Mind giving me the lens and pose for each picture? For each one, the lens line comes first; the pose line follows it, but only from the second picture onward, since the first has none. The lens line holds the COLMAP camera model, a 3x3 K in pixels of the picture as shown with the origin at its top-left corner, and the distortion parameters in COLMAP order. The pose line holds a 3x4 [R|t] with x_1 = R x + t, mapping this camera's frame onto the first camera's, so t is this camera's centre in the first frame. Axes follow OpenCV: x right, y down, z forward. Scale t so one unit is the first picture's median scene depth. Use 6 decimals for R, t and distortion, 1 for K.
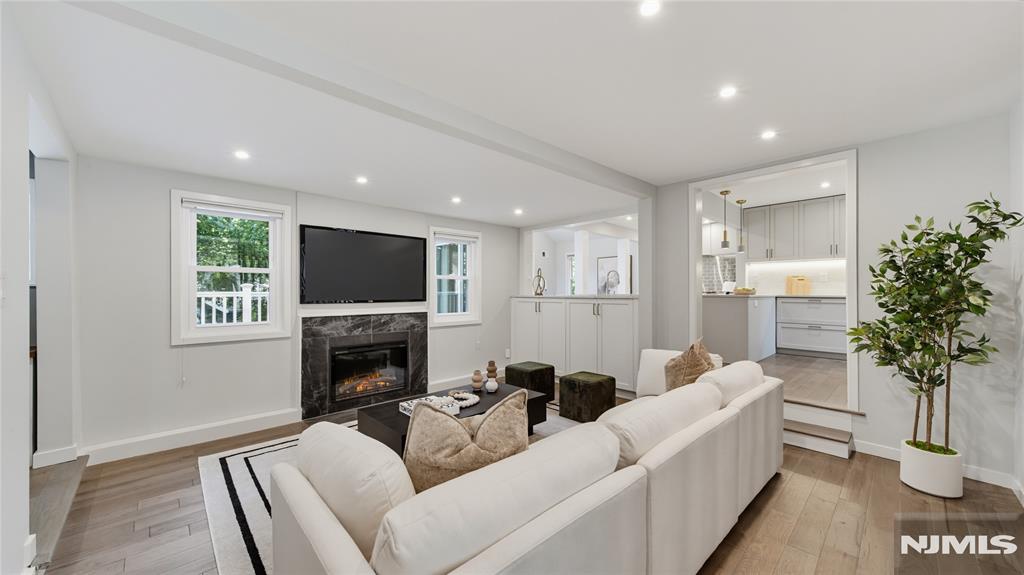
lens RADIAL K [[367.1, 0, 531.2], [0, 367.1, 289.7], [0, 0, 1]] dist [0.000242, -0.000042]
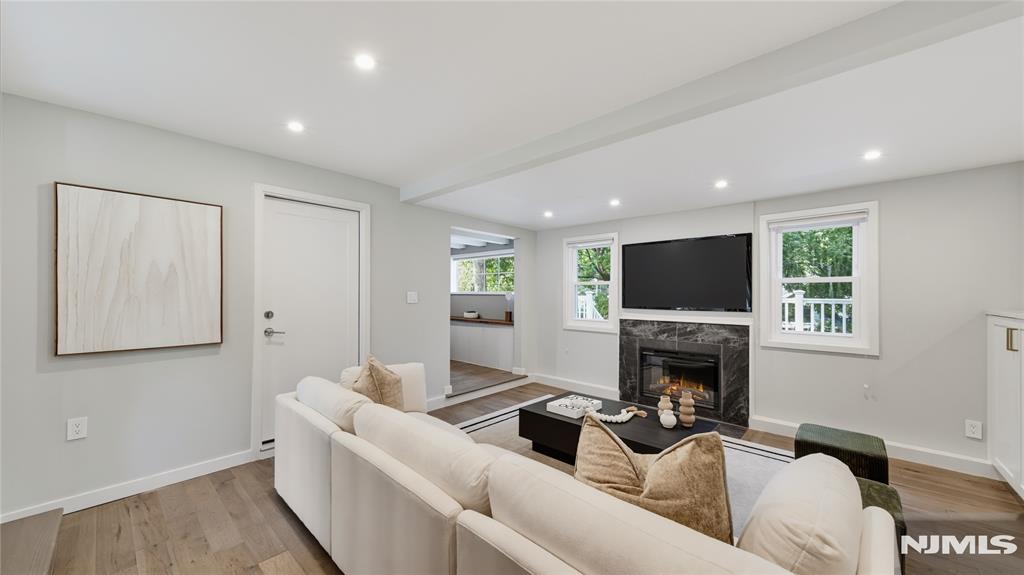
lens RADIAL K [[367.1, 0, 531.2], [0, 367.1, 289.7], [0, 0, 1]] dist [0.000242, -0.000042]
pose [[0.067886, -0.021117, -0.997470, 0.531545], [-0.007240, 0.999739, -0.021658, 0.004203], [0.997667, 0.008692, 0.067715, 0.522686]]
